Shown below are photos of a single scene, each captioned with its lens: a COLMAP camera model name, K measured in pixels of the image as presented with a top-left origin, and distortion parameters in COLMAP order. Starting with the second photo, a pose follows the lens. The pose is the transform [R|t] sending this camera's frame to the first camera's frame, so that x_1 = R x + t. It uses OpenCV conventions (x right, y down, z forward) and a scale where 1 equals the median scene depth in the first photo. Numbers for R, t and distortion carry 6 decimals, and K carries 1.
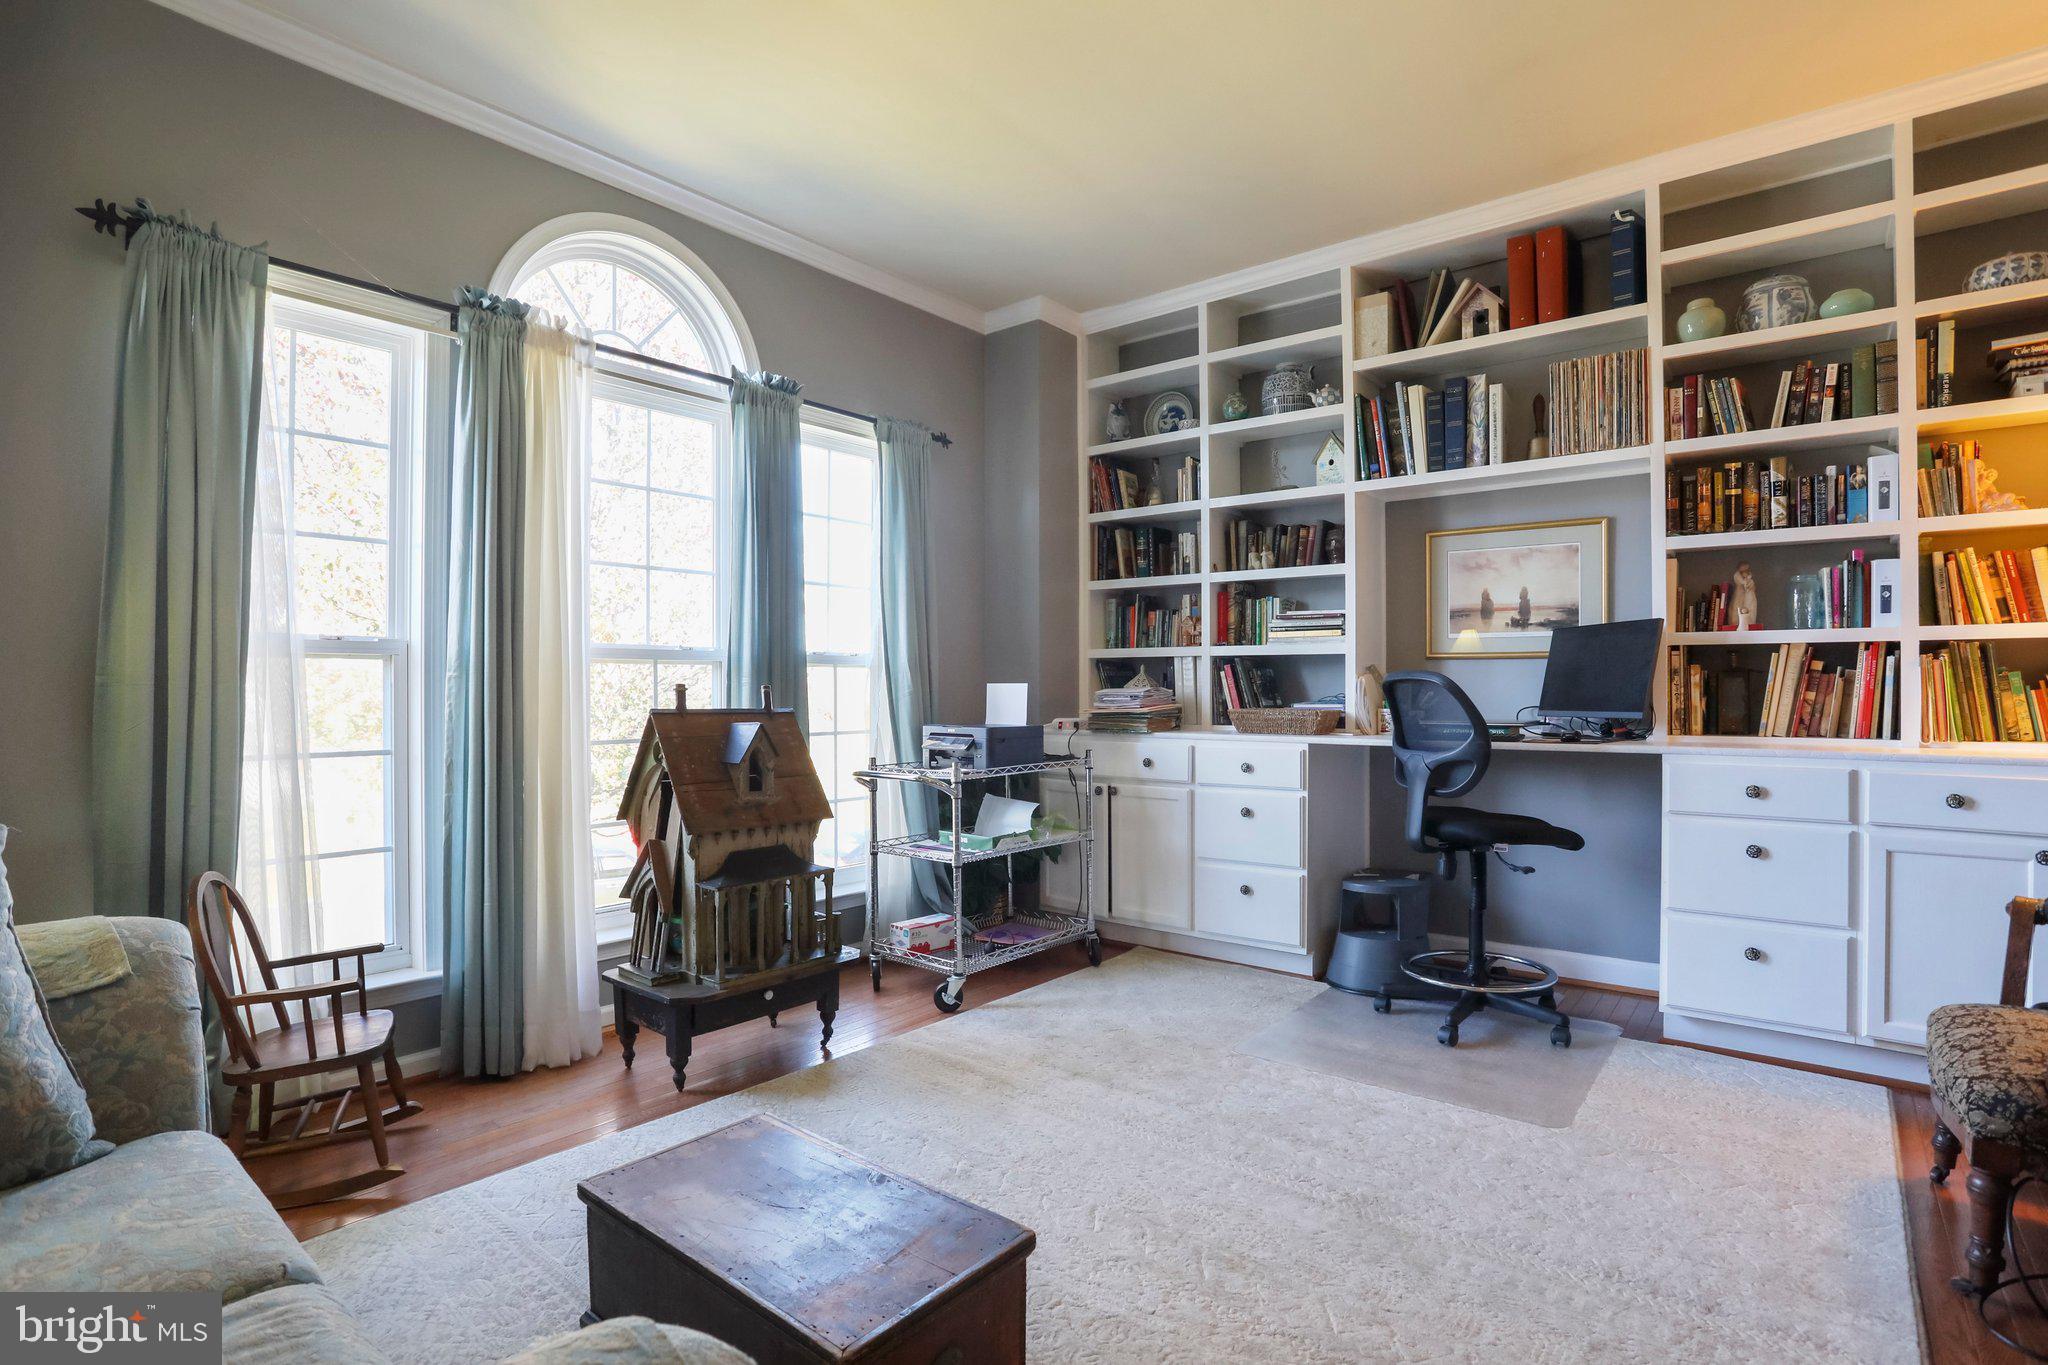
lens RADIAL K [[1016.4, 0, 1024.0], [0, 1016.4, 682.5], [0, 0, 1]] dist [-0.056246, 0.011761]
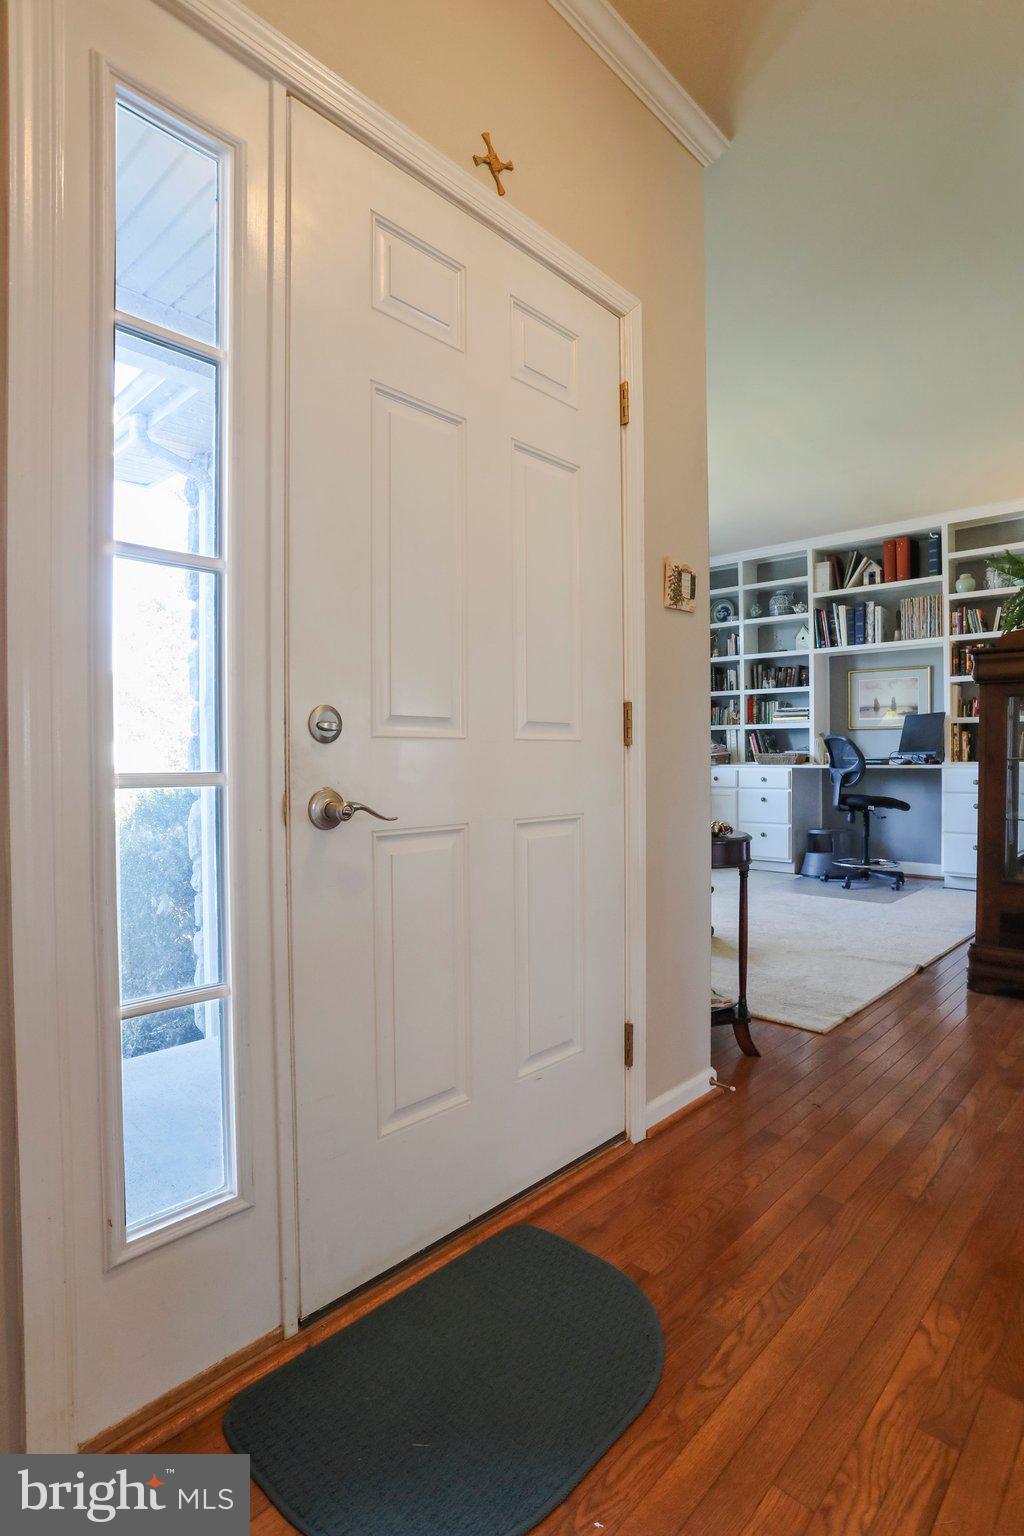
lens RADIAL K [[803.3, 0, 489.1], [0, 803.3, 760.8], [0, 0, 1]] dist [-0.041397, 0.010275]
pose [[0.995602, -0.004584, -0.093574, -0.211032], [0.005773, 0.999906, 0.012439, 0.017393], [0.093509, -0.012924, 0.995535, -0.787279]]
